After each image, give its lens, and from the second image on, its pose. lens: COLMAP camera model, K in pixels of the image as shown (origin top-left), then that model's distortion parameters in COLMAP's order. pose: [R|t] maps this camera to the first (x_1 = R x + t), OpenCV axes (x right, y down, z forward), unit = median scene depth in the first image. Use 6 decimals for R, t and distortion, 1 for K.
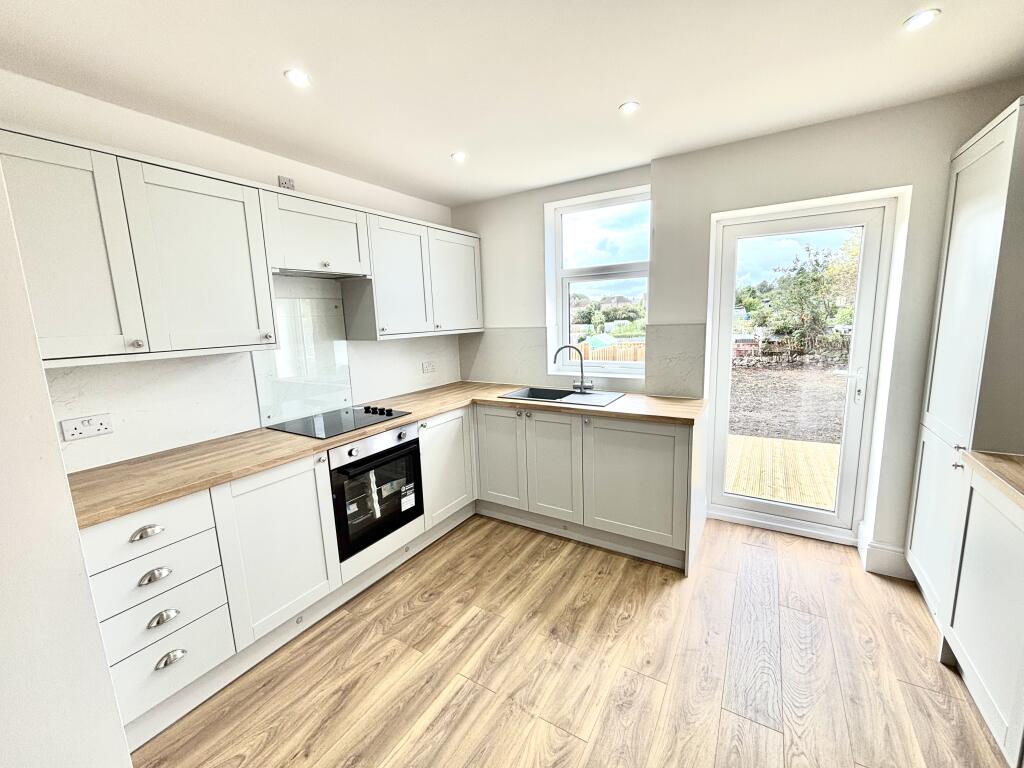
lens RADIAL K [[413.6, 0, 512.5], [0, 413.6, 382.4], [0, 0, 1]] dist [0.000628, -0.000182]
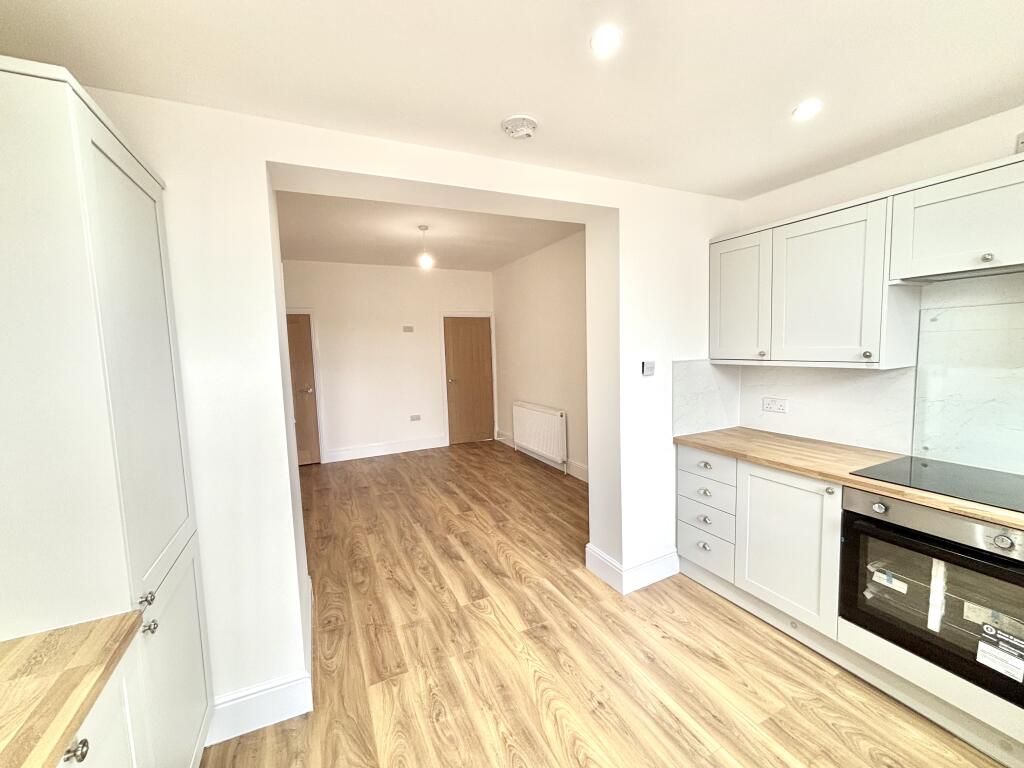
lens RADIAL K [[413.6, 0, 512.5], [0, 413.6, 382.4], [0, 0, 1]] dist [0.000628, -0.000182]
pose [[-0.531765, 0.131688, -0.836591, 0.562521], [-0.081948, 0.975200, 0.205596, -0.154896], [0.842918, 0.177886, -0.507785, 0.701275]]
